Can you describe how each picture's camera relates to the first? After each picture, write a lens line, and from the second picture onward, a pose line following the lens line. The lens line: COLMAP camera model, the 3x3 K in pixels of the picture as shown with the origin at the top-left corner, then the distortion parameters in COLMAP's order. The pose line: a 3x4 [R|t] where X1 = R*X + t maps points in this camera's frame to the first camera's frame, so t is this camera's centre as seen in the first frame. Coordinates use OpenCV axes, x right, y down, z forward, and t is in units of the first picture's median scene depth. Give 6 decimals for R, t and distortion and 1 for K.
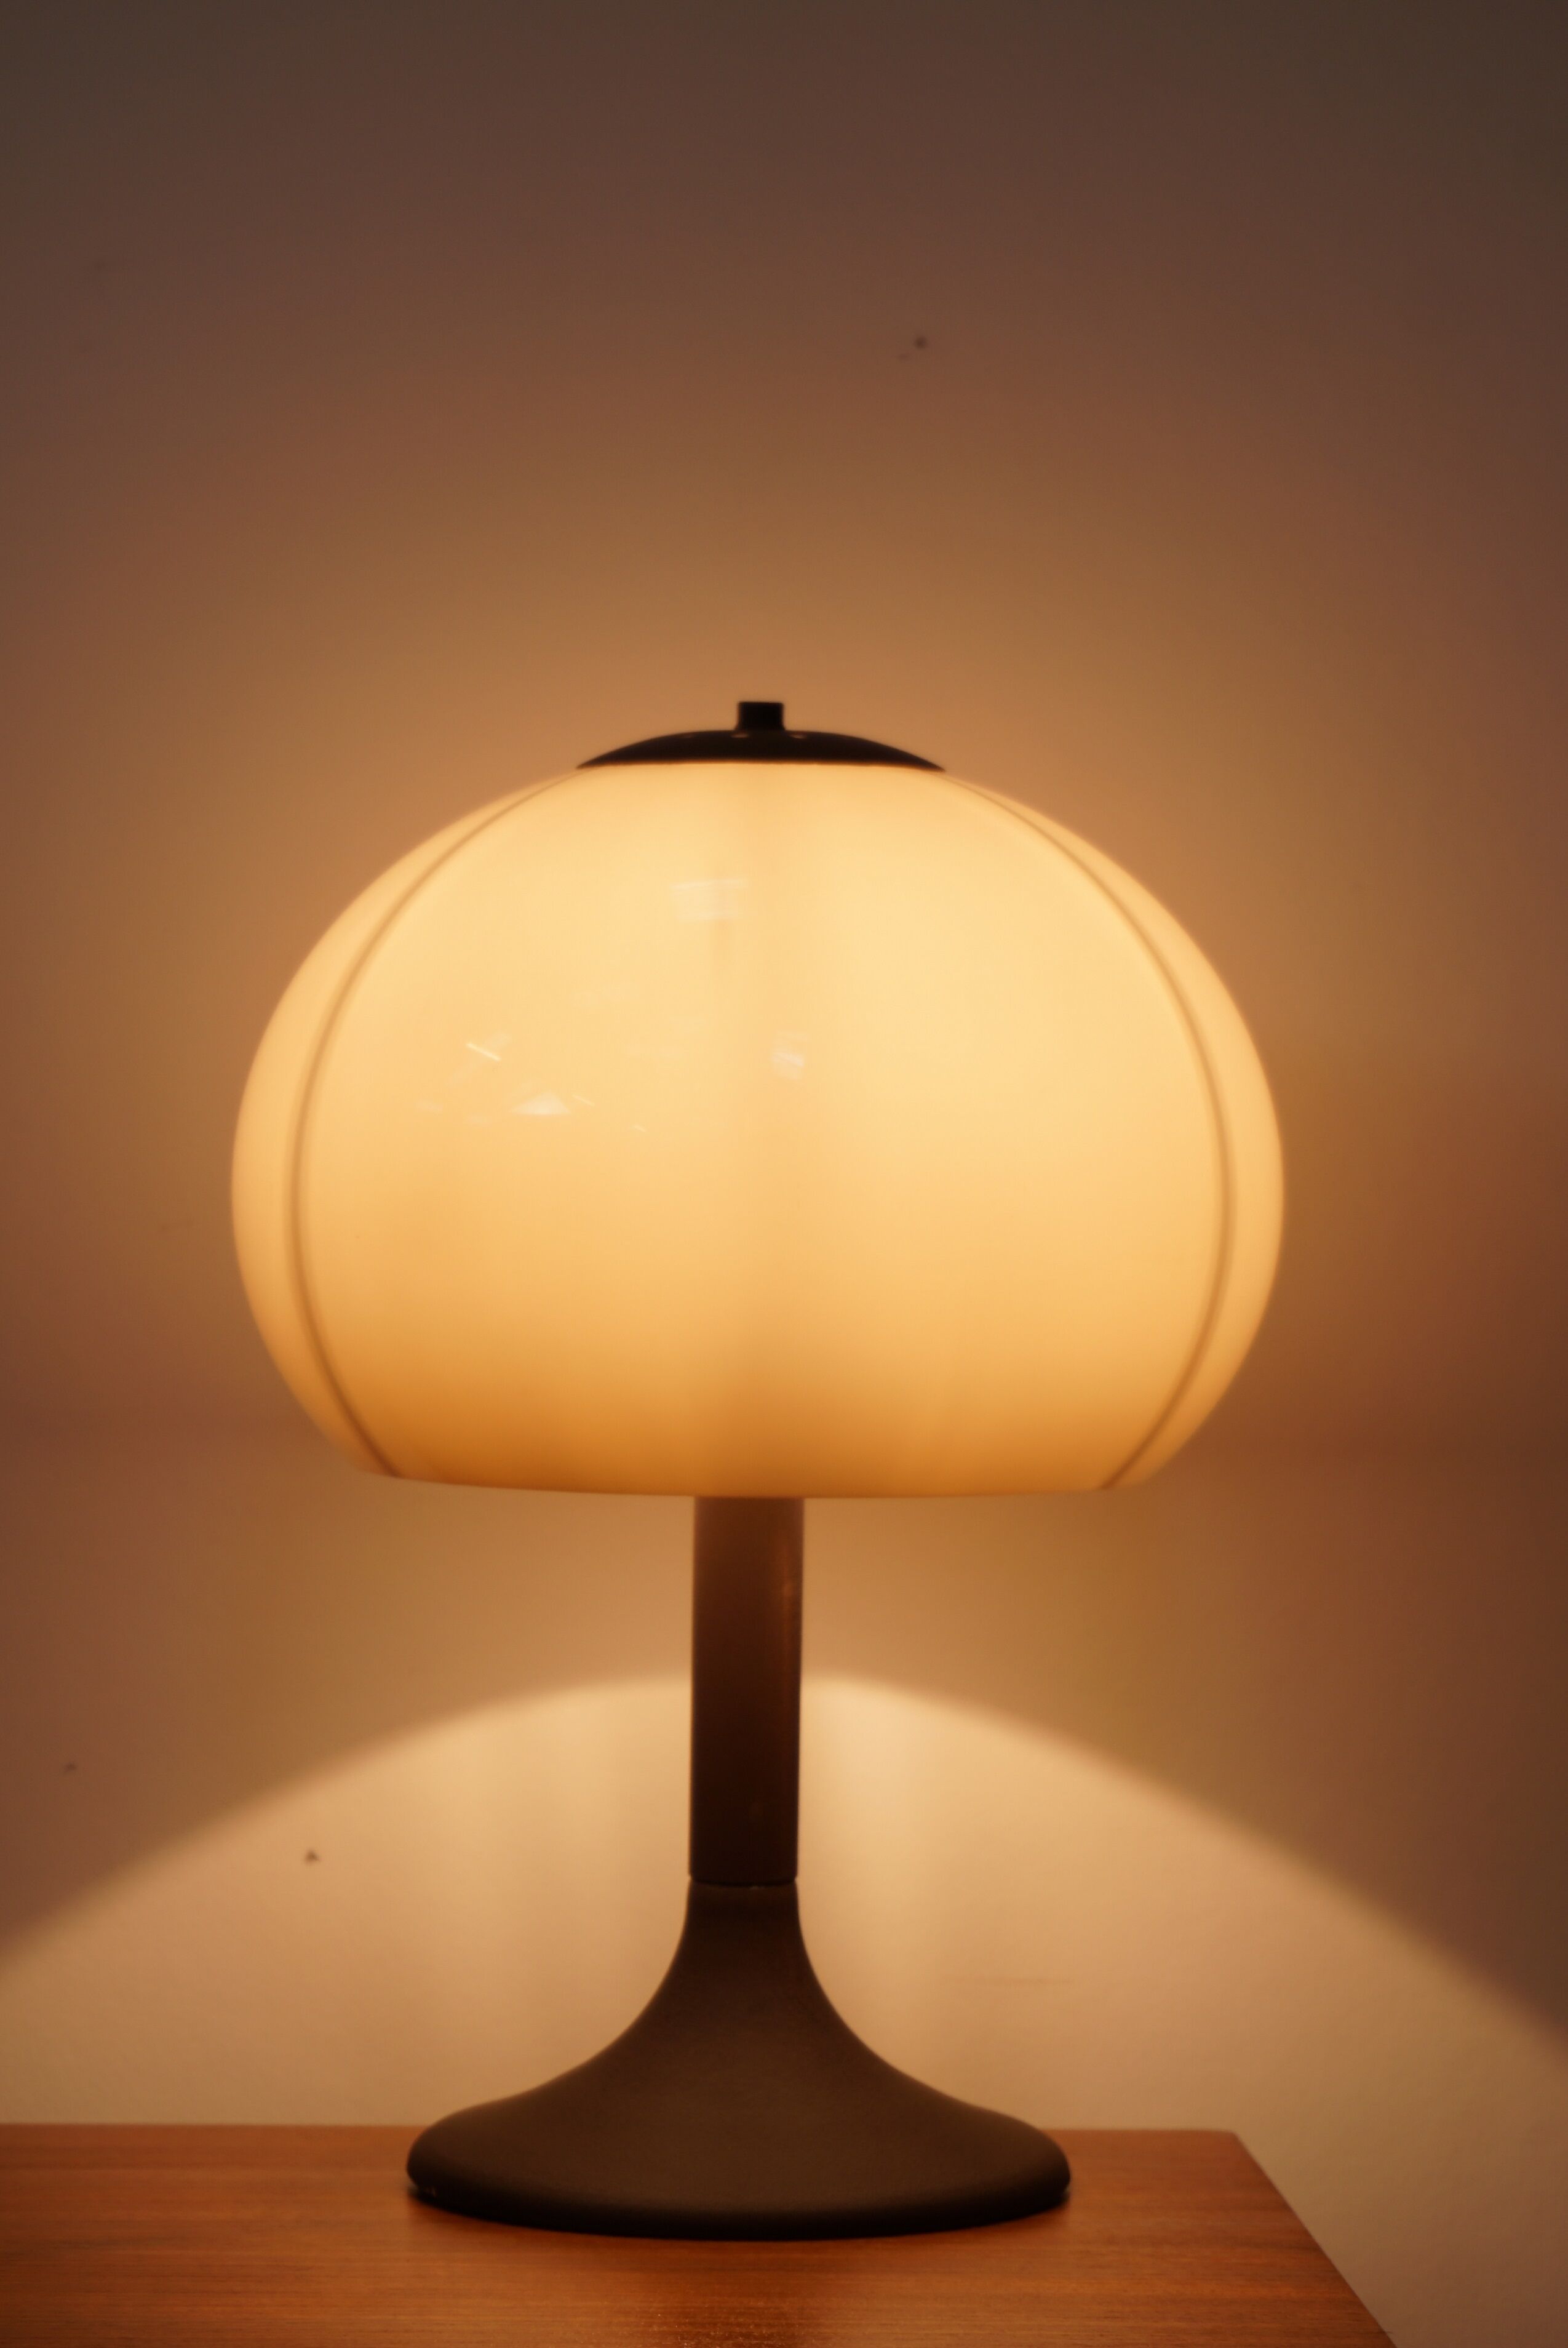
lens RADIAL K [[4961.9, 0, 784.0], [0, 4961.9, 1174.0], [0, 0, 1]] dist [0.036387, 0.151663]
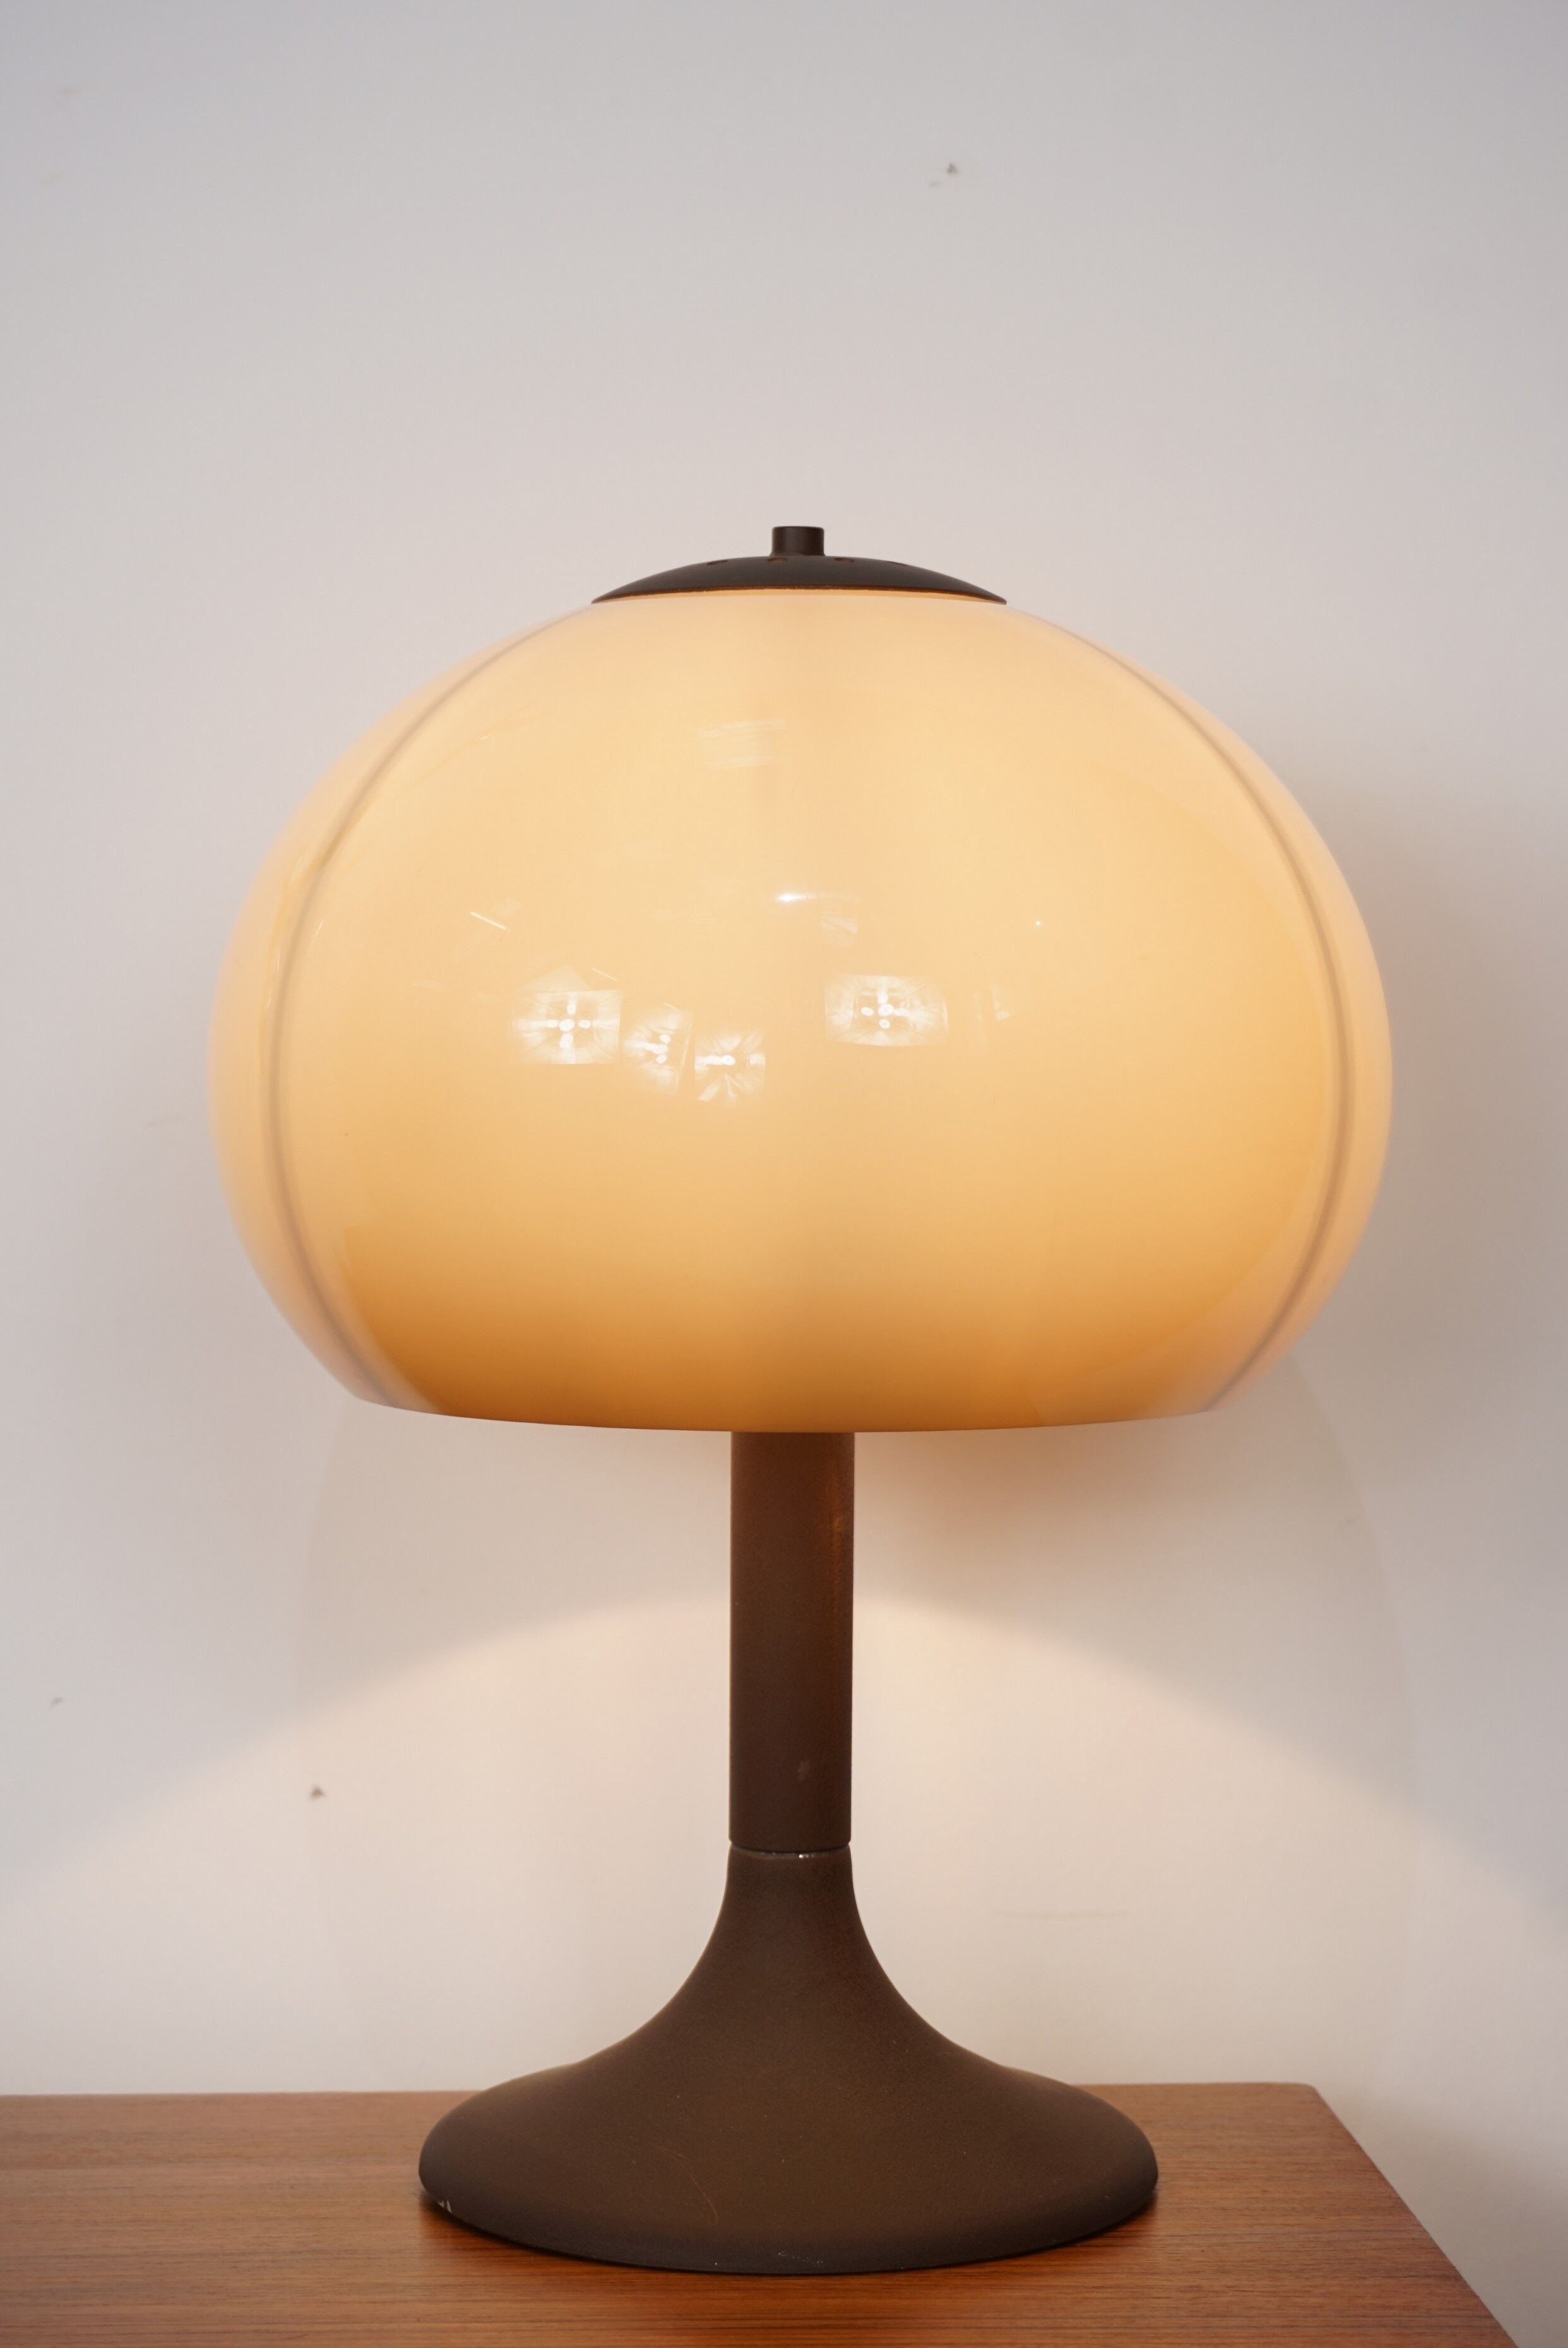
lens RADIAL K [[4671.0, 0, 784.0], [0, 4671.0, 1174.0], [0, 0, 1]] dist [-0.016092, -0.100702]
pose [[0.999957, -0.009192, 0.001228, -0.009436], [0.009159, 0.999668, 0.024088, 0.000644], [-0.001449, -0.024076, 0.999709, 0.163007]]
